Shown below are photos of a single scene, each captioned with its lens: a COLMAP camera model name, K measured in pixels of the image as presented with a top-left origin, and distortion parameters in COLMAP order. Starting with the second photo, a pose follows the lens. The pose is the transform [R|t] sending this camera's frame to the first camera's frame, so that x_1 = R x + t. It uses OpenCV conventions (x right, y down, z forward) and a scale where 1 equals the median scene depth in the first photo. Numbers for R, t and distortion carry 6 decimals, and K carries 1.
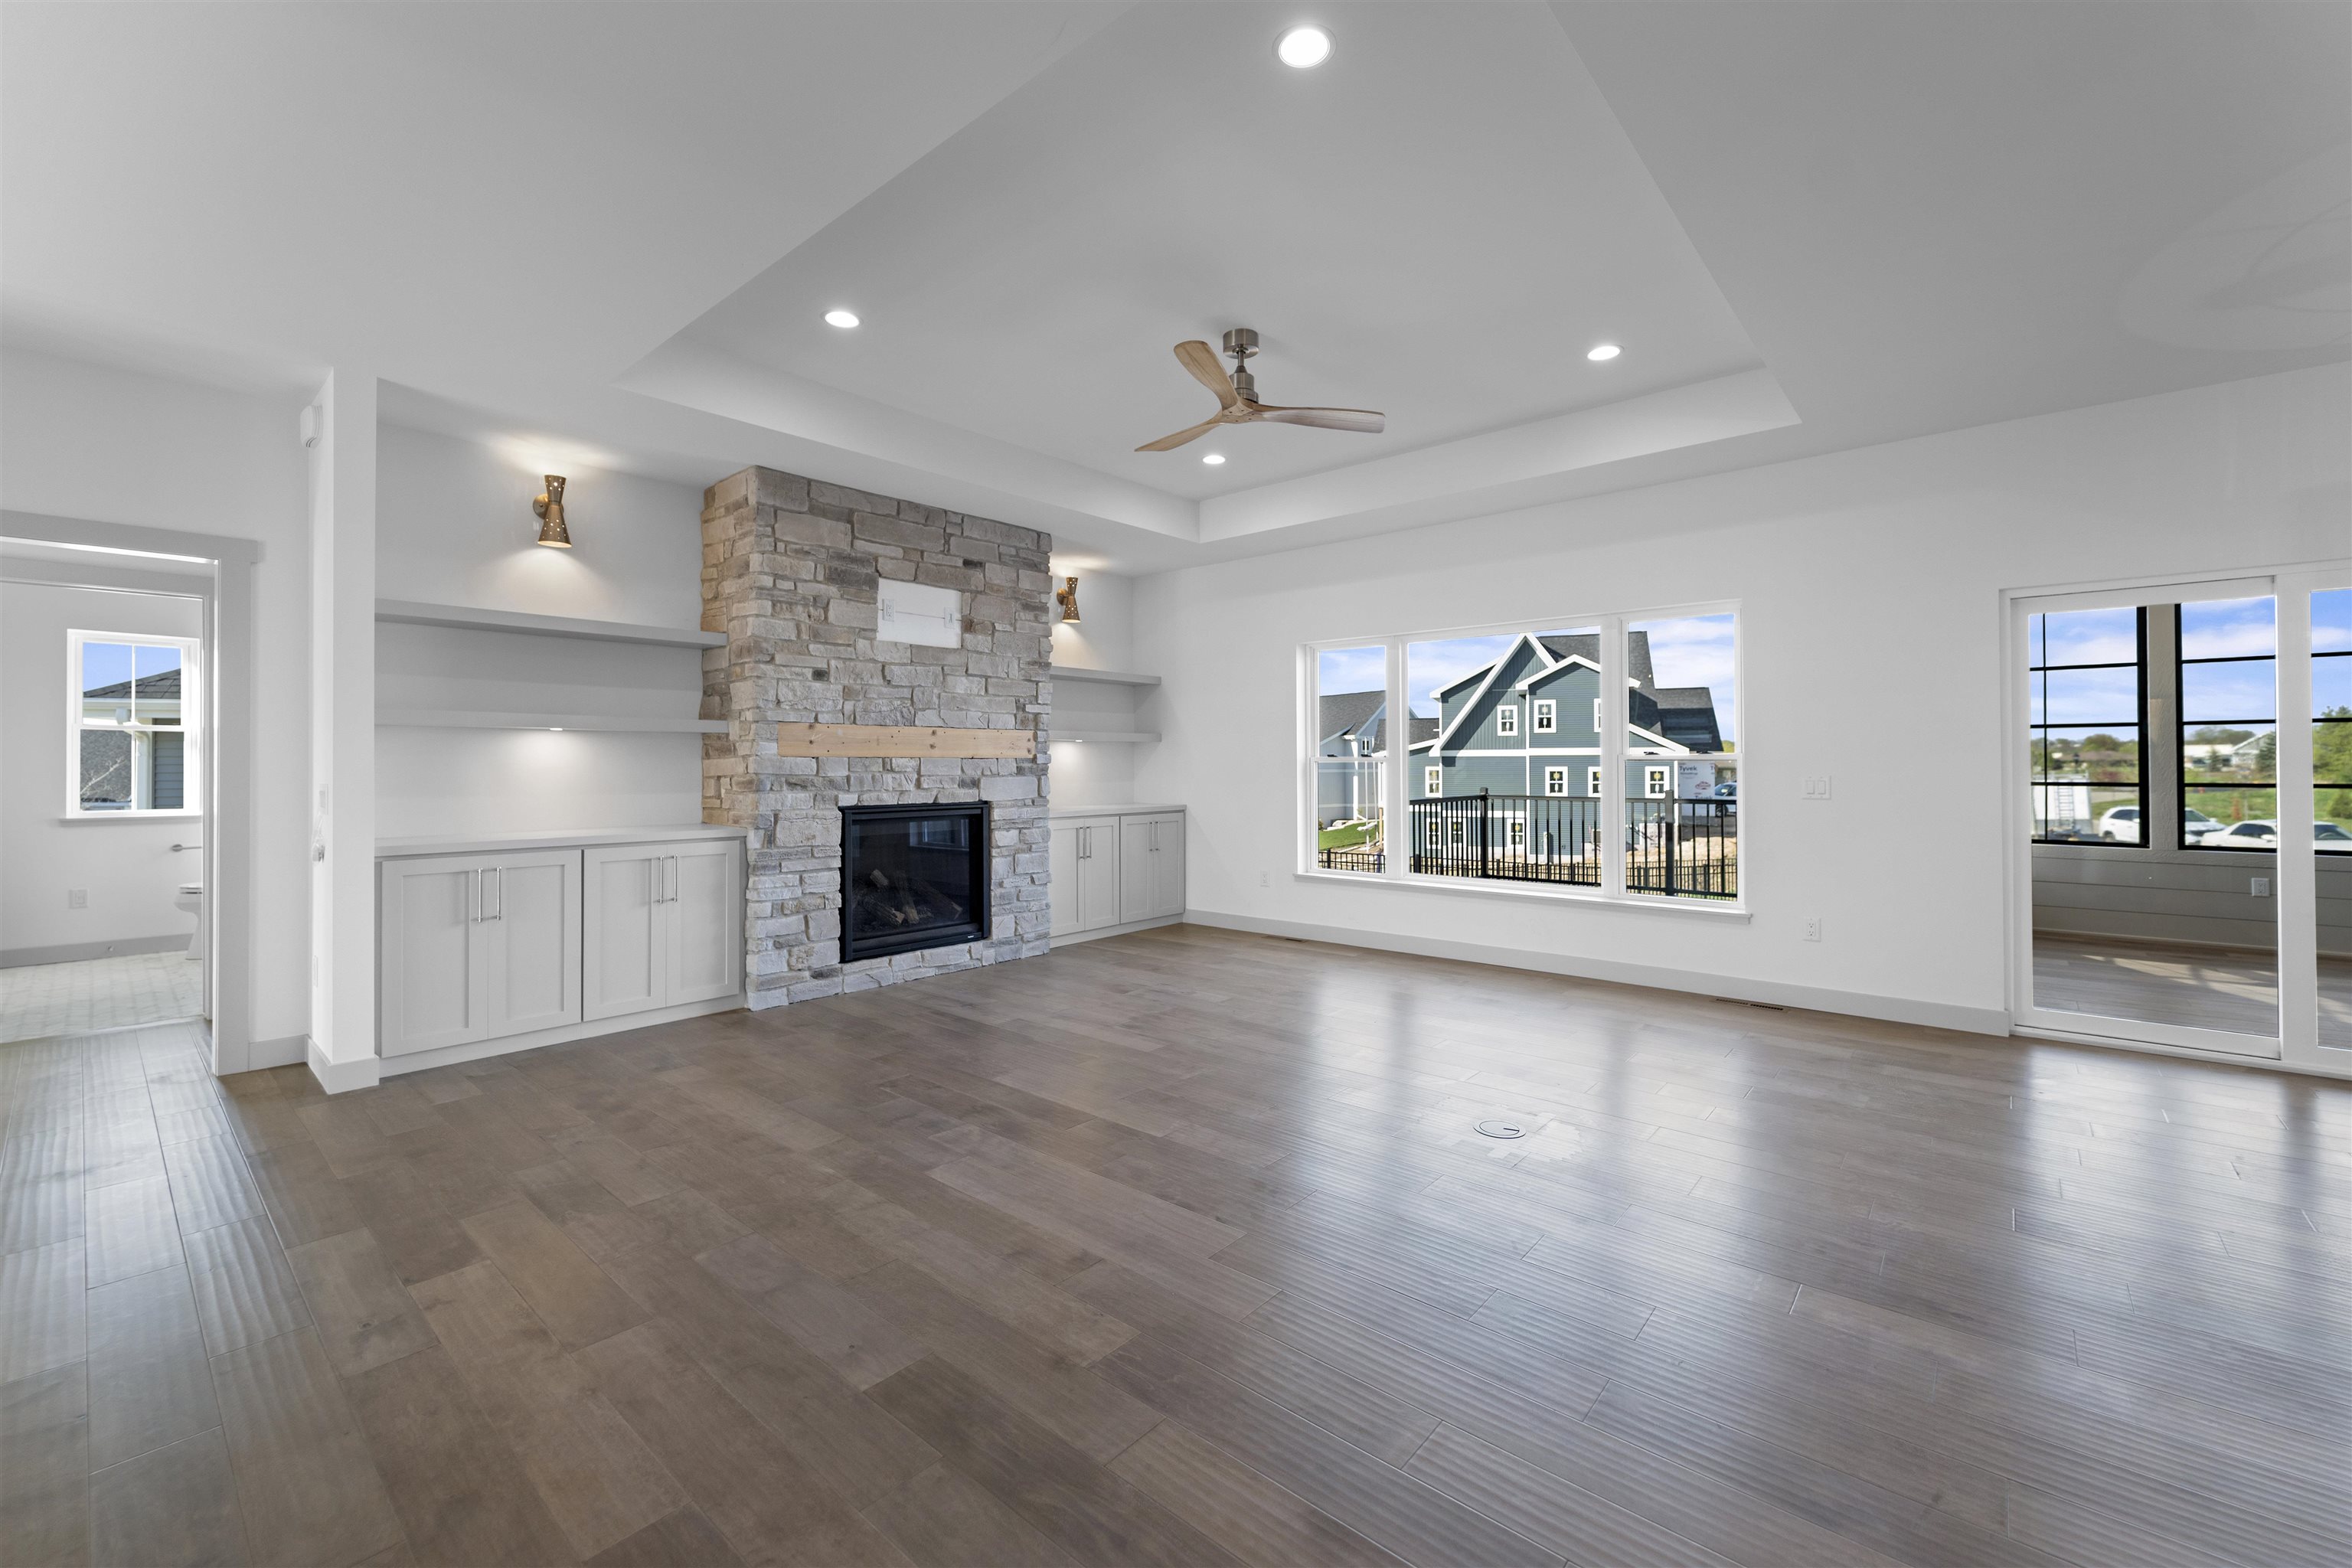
lens RADIAL K [[956.7, 0, 1179.0], [0, 956.7, 756.2], [0, 0, 1]] dist [-0.003232, -0.000680]
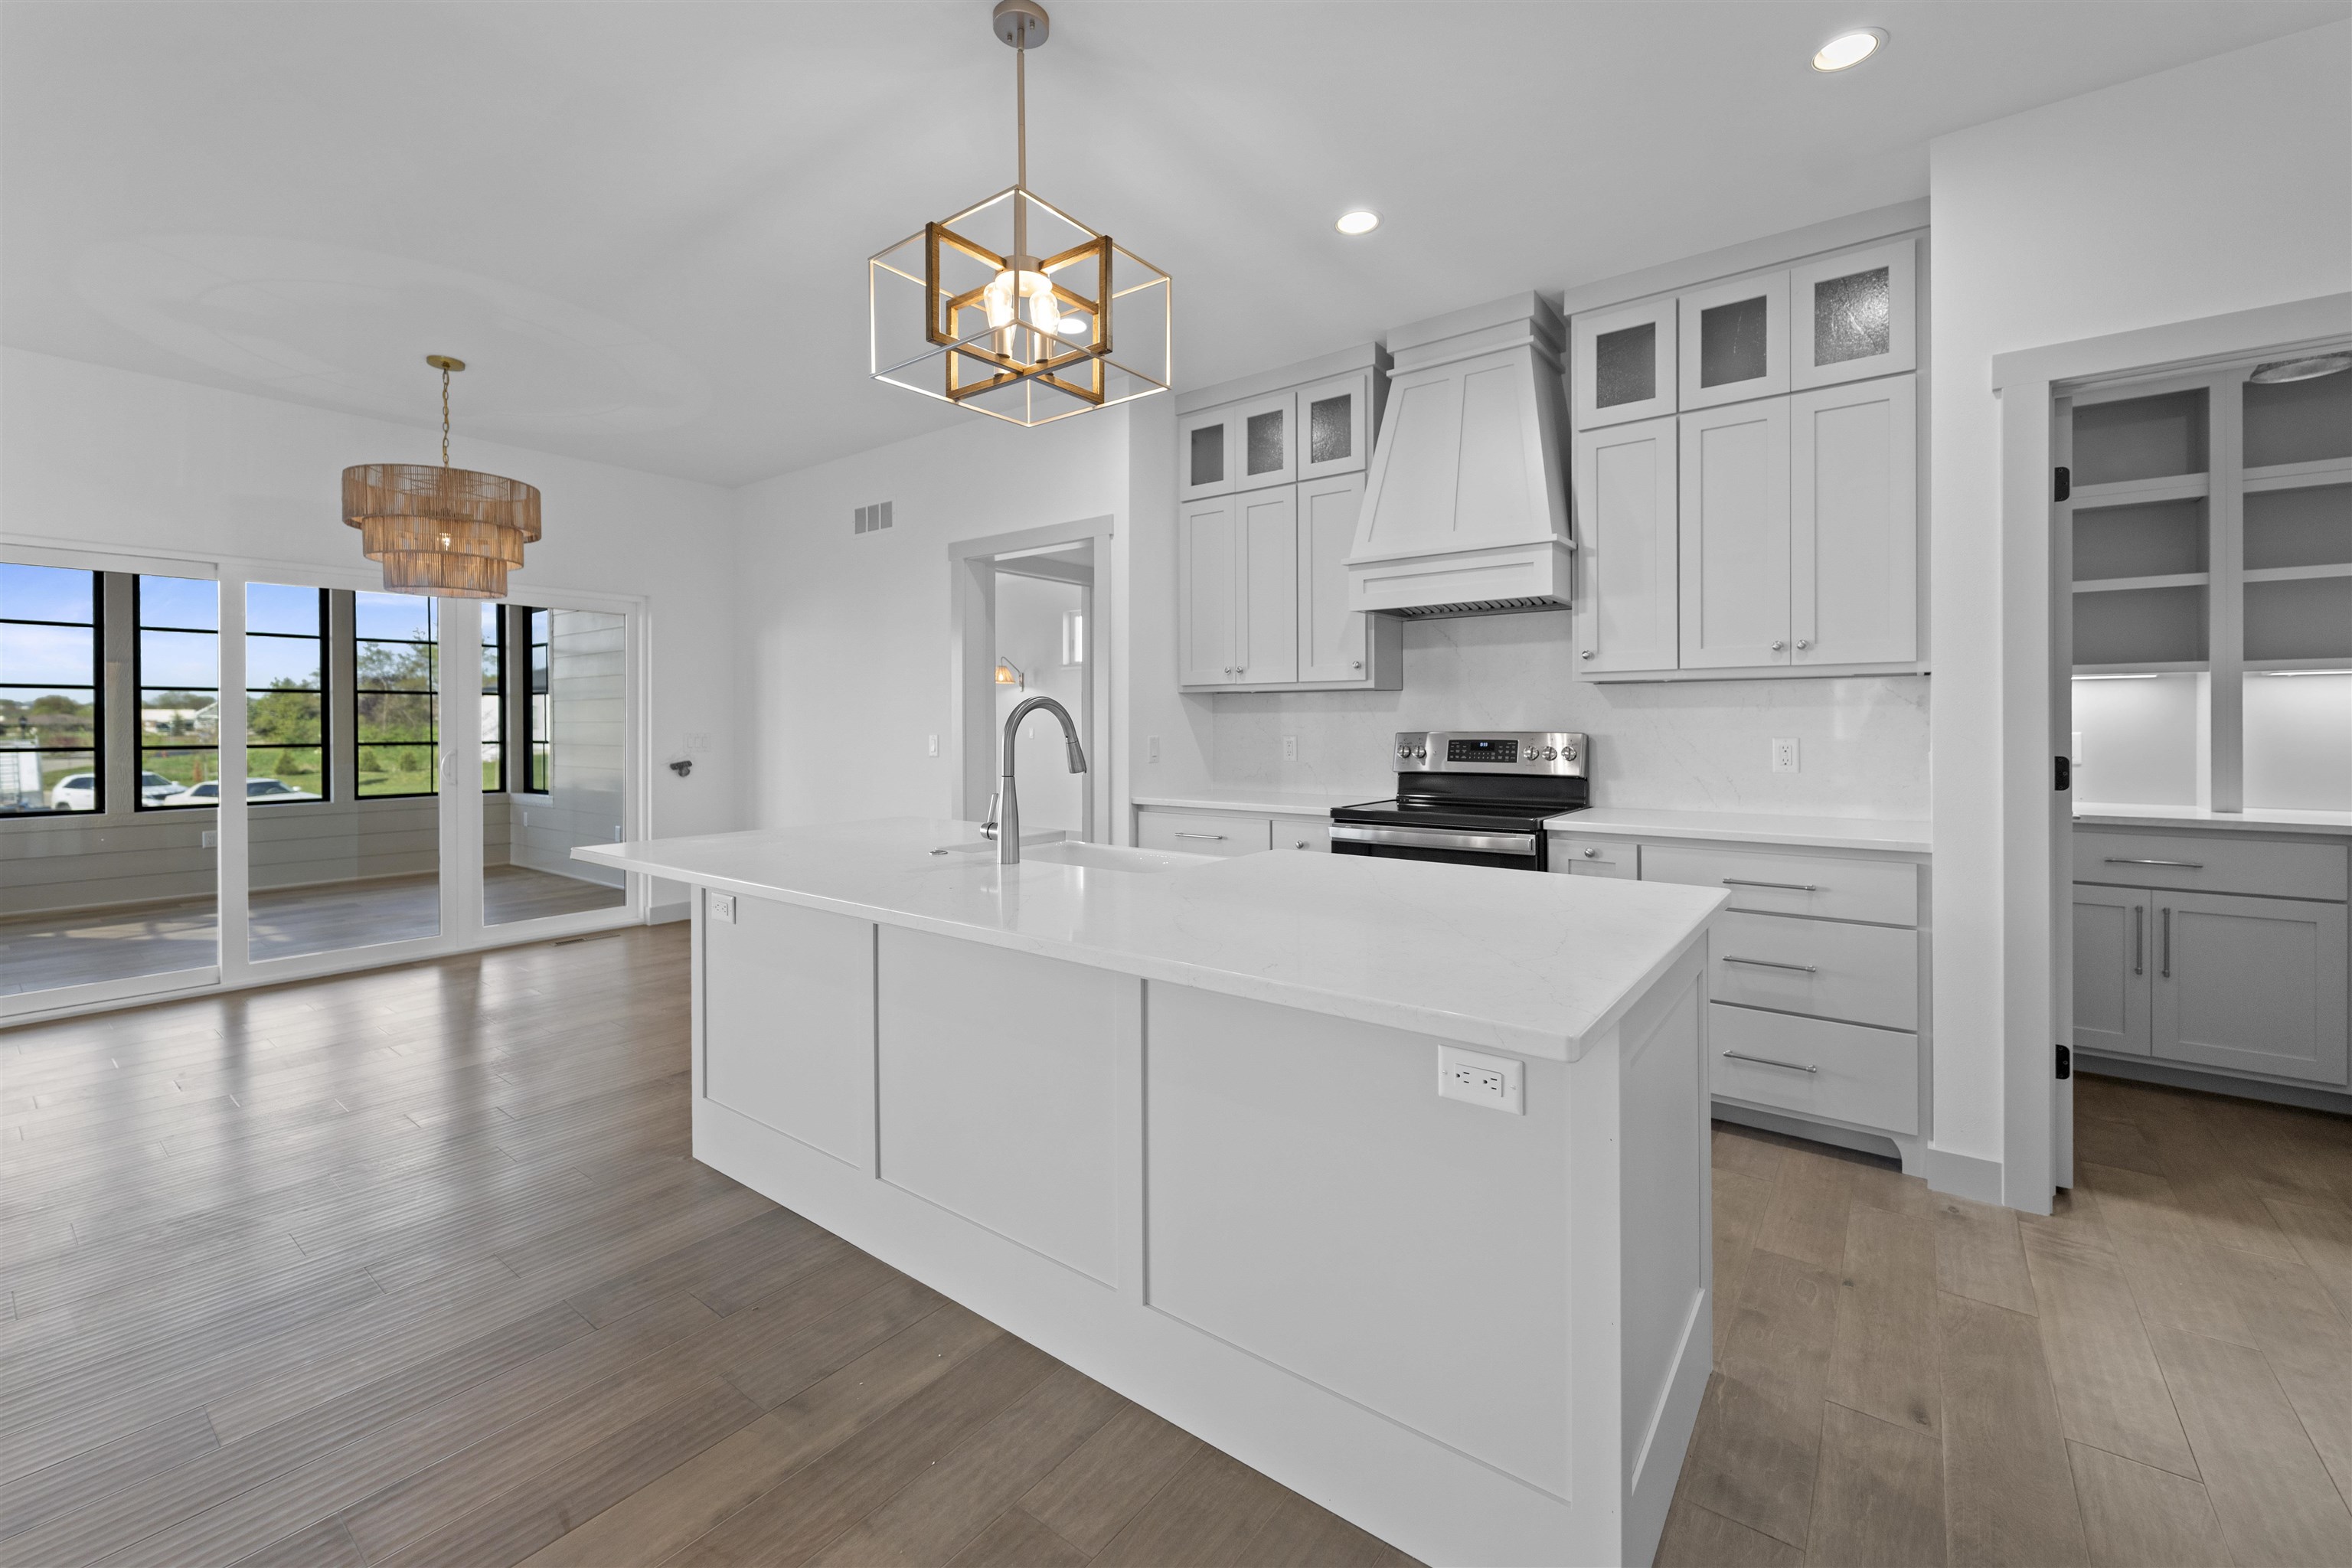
lens RADIAL K [[960.7, 0, 1180.6], [0, 960.7, 722.6], [0, 0, 1]] dist [-0.006177, -0.000068]
pose [[-0.066527, 0.004040, 0.997776, -0.055619], [-0.006052, 0.999972, -0.004452, 0.000455], [-0.997766, -0.006335, -0.066501, -0.061463]]
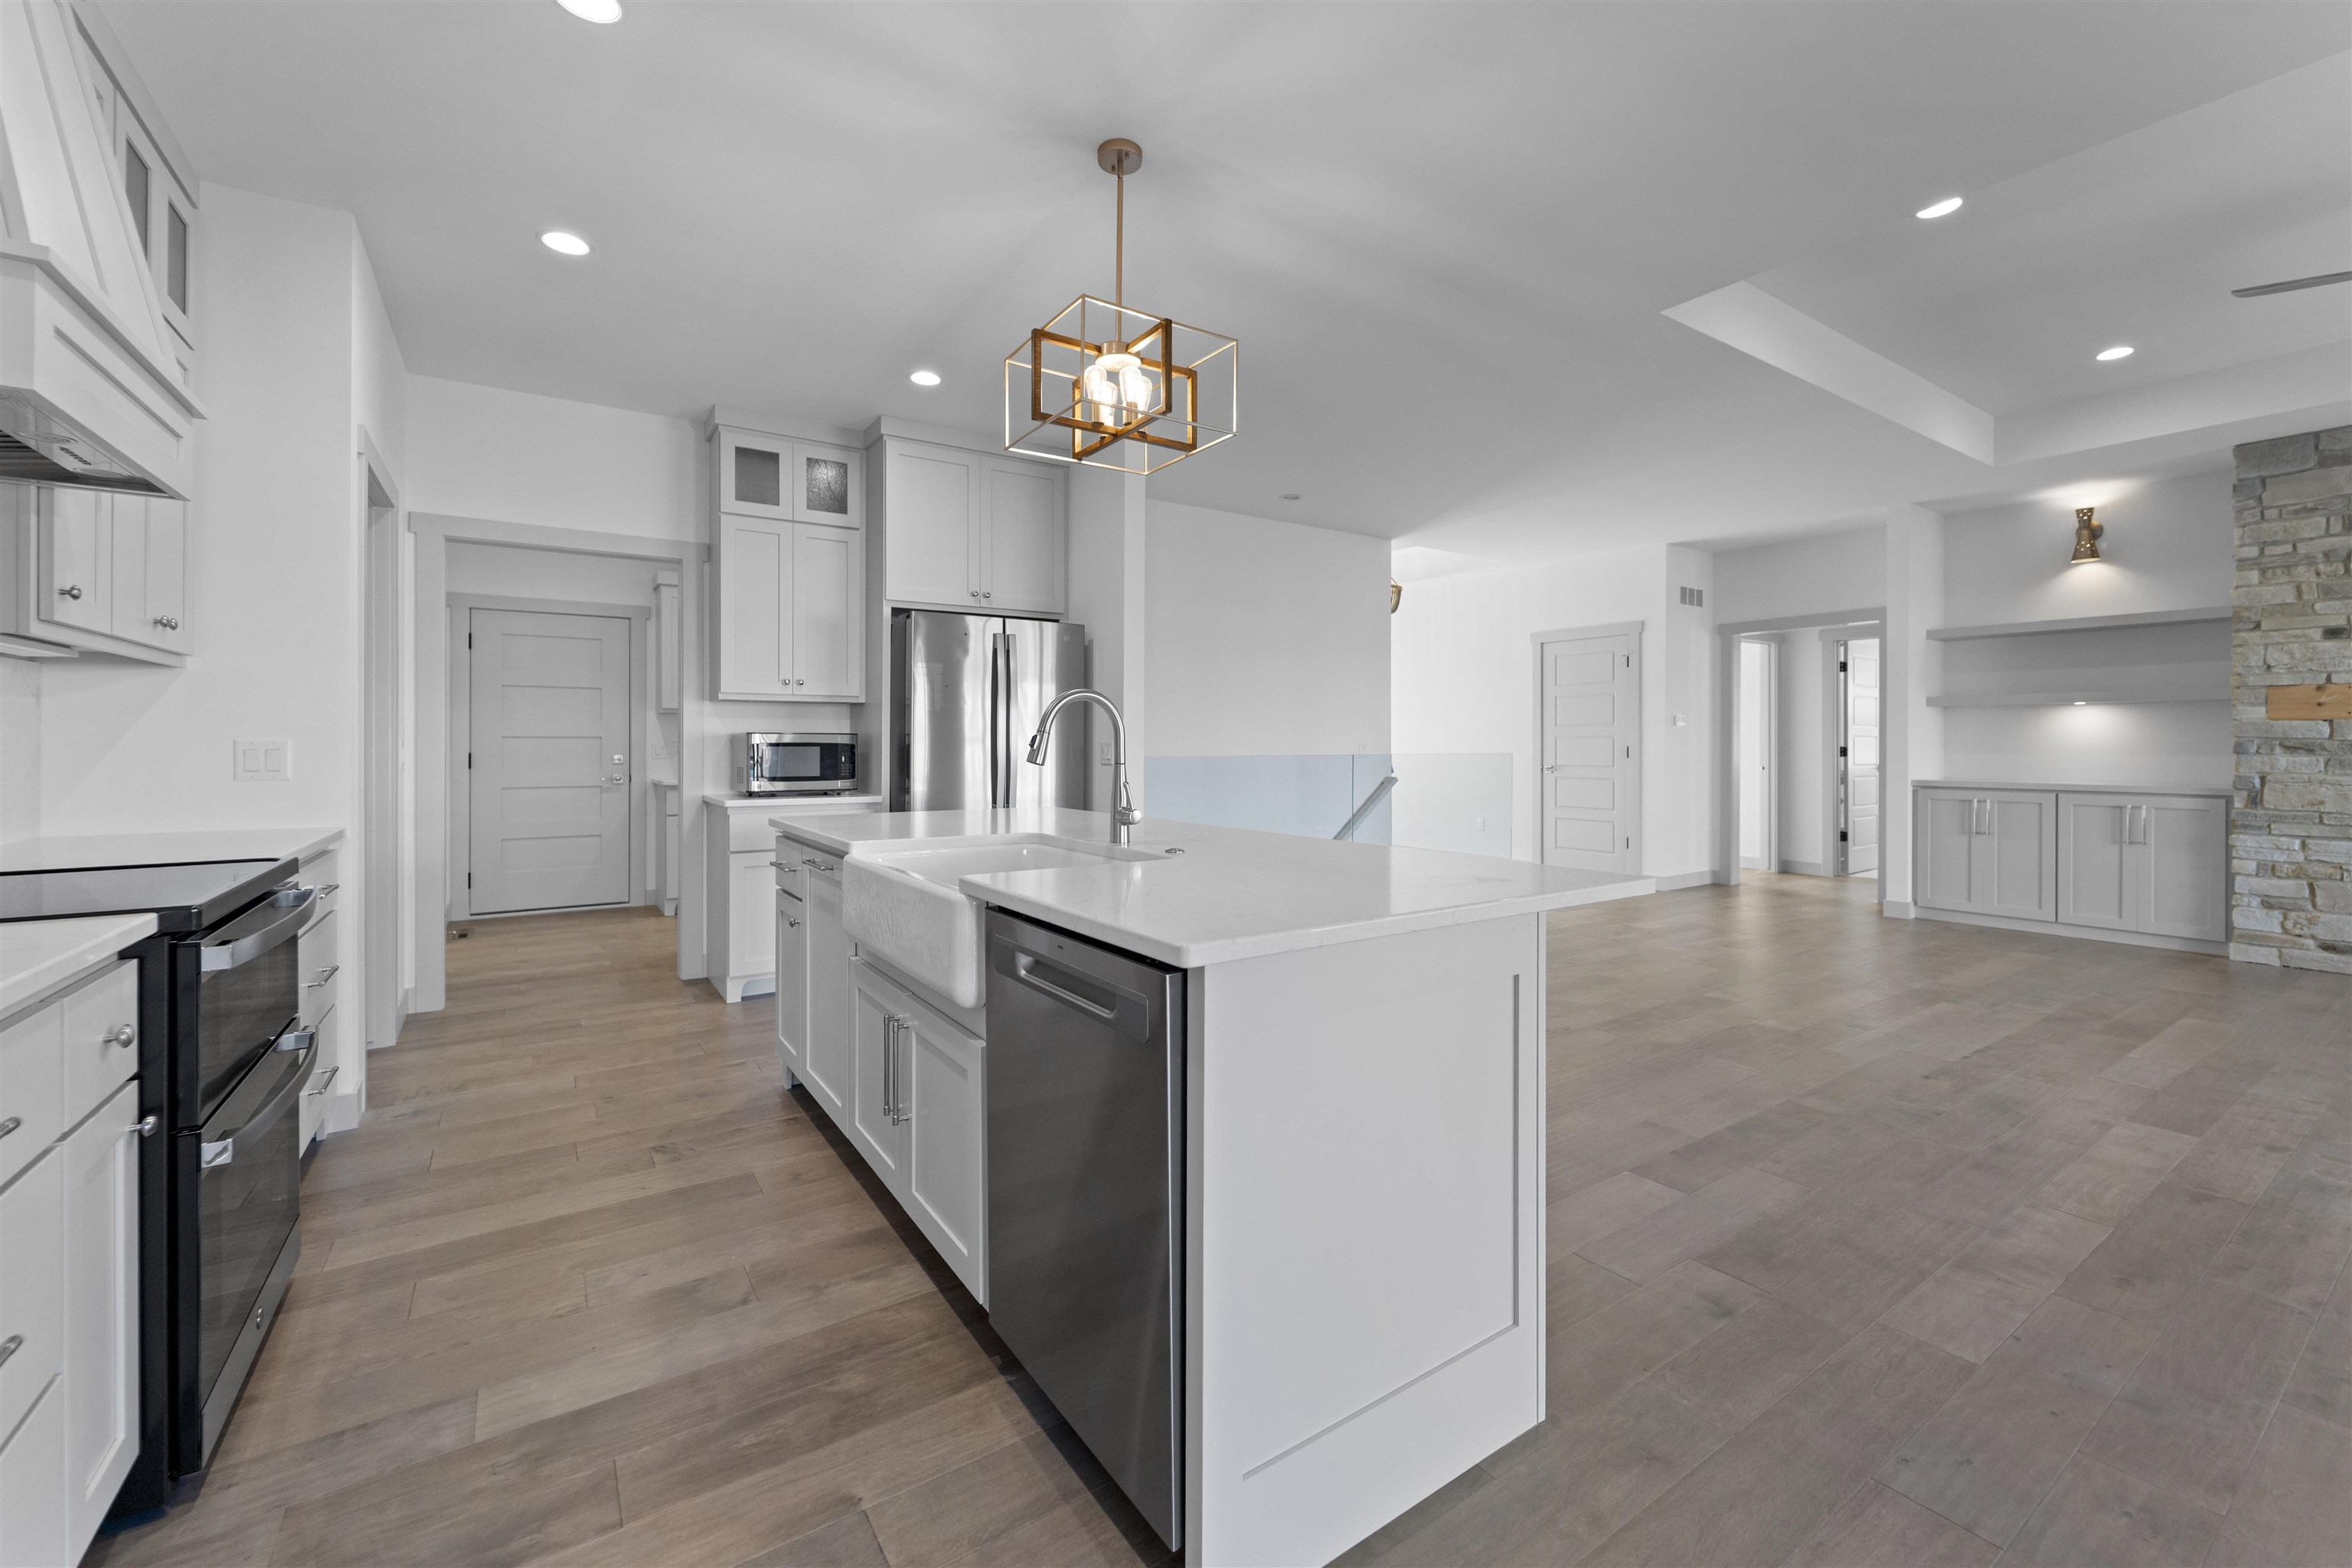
lens RADIAL K [[953.9, 0, 1183.4], [0, 953.9, 749.1], [0, 0, 1]] dist [-0.001472, -0.000447]
pose [[-0.256611, 0.007342, -0.966487, 0.784307], [0.009838, 0.999939, 0.004984, 0.013410], [0.966465, -0.008229, -0.256667, 0.129176]]
